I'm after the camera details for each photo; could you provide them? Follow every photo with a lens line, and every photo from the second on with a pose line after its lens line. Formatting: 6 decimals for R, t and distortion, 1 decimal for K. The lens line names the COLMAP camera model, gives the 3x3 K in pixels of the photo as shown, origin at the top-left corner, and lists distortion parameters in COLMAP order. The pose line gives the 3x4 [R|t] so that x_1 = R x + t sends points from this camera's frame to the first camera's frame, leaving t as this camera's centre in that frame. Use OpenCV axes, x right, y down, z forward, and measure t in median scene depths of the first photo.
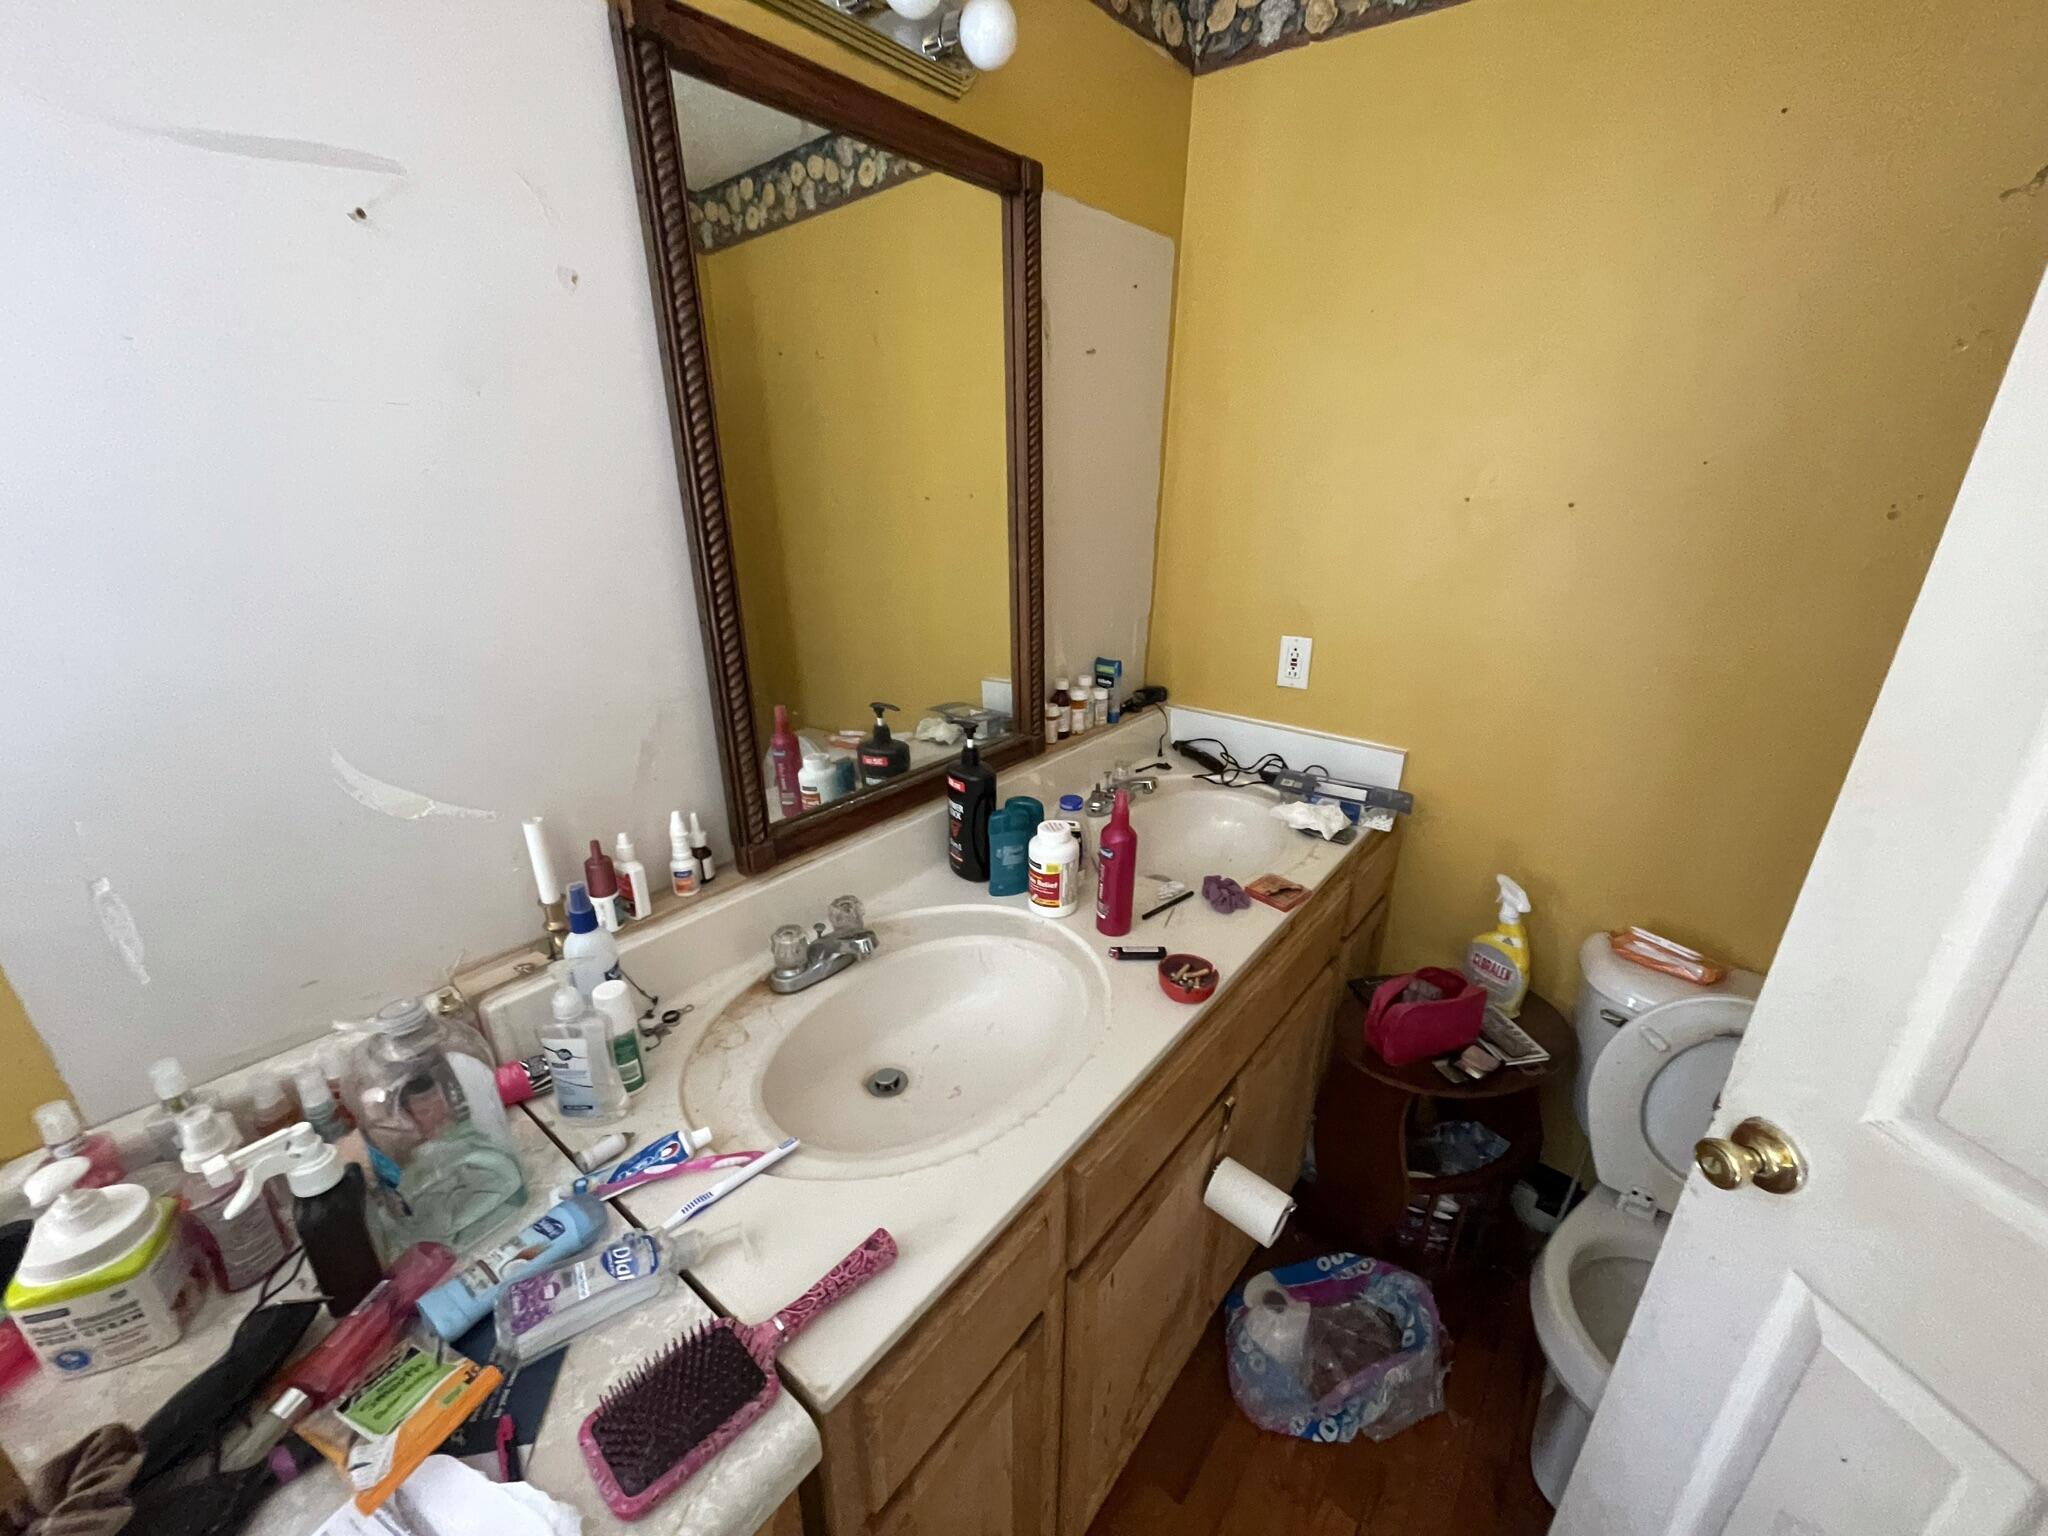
lens RADIAL K [[827.7, 0, 1018.5], [0, 827.7, 771.4], [0, 0, 1]] dist [-0.003983, -0.001288]
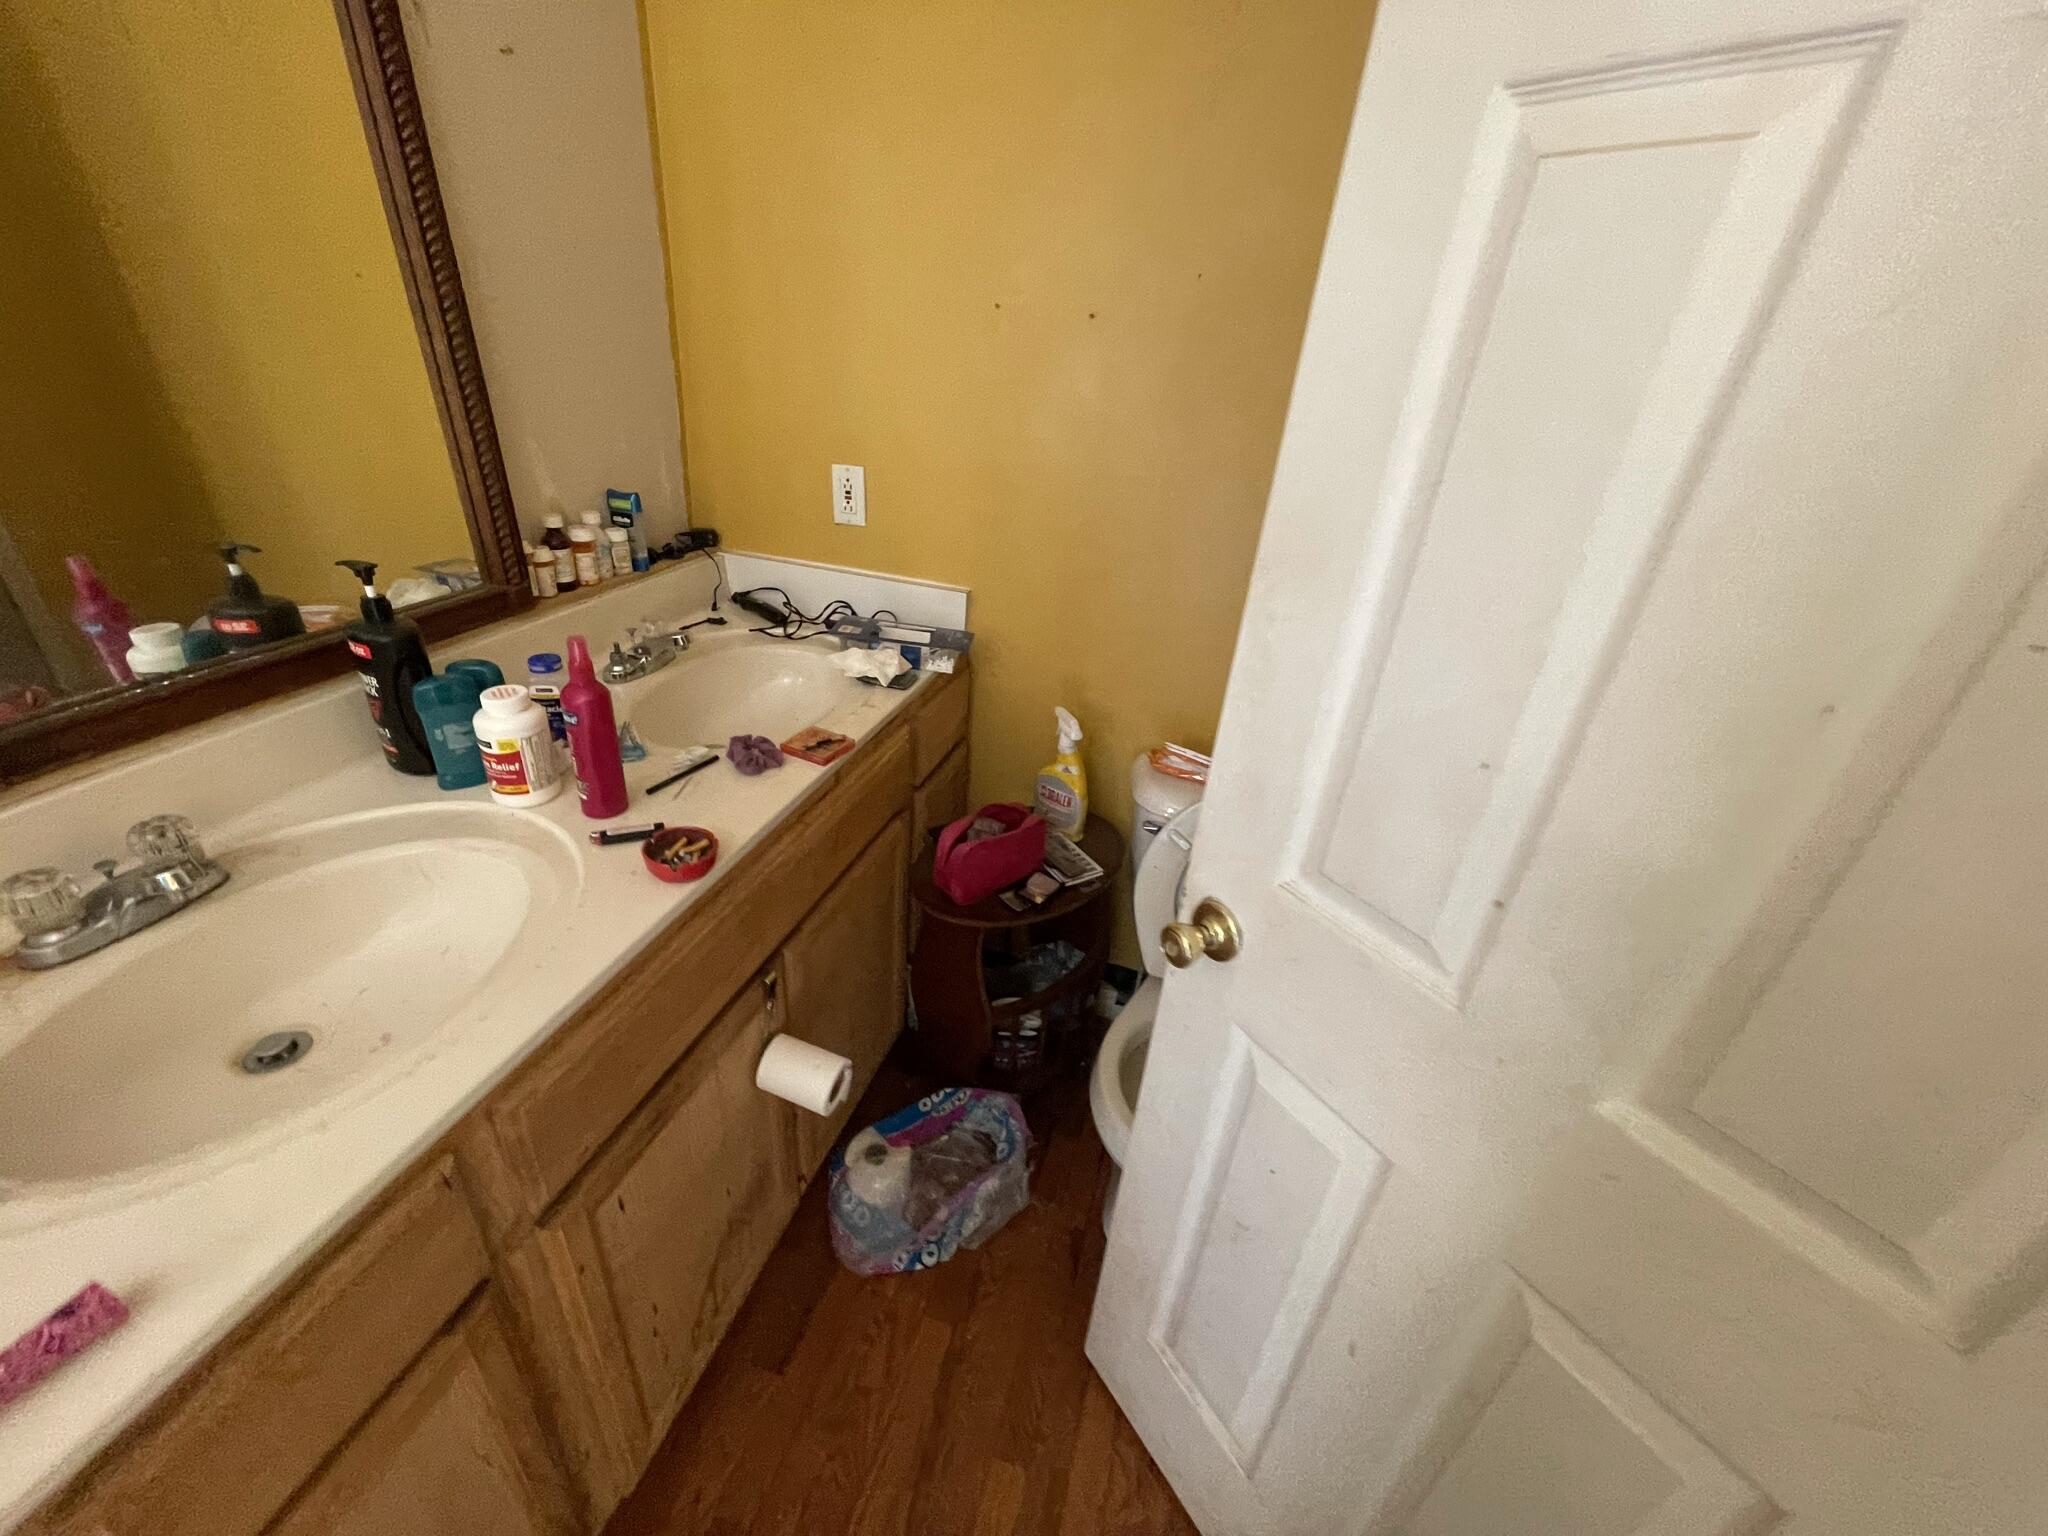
lens RADIAL K [[827.7, 0, 1032.8], [0, 827.7, 770.5], [0, 0, 1]] dist [-0.003983, -0.001288]
pose [[0.921570, -0.120076, 0.369176, 0.182716], [0.065367, 0.985381, 0.157323, 0.043246], [-0.382670, -0.120852, 0.915947, 0.072002]]
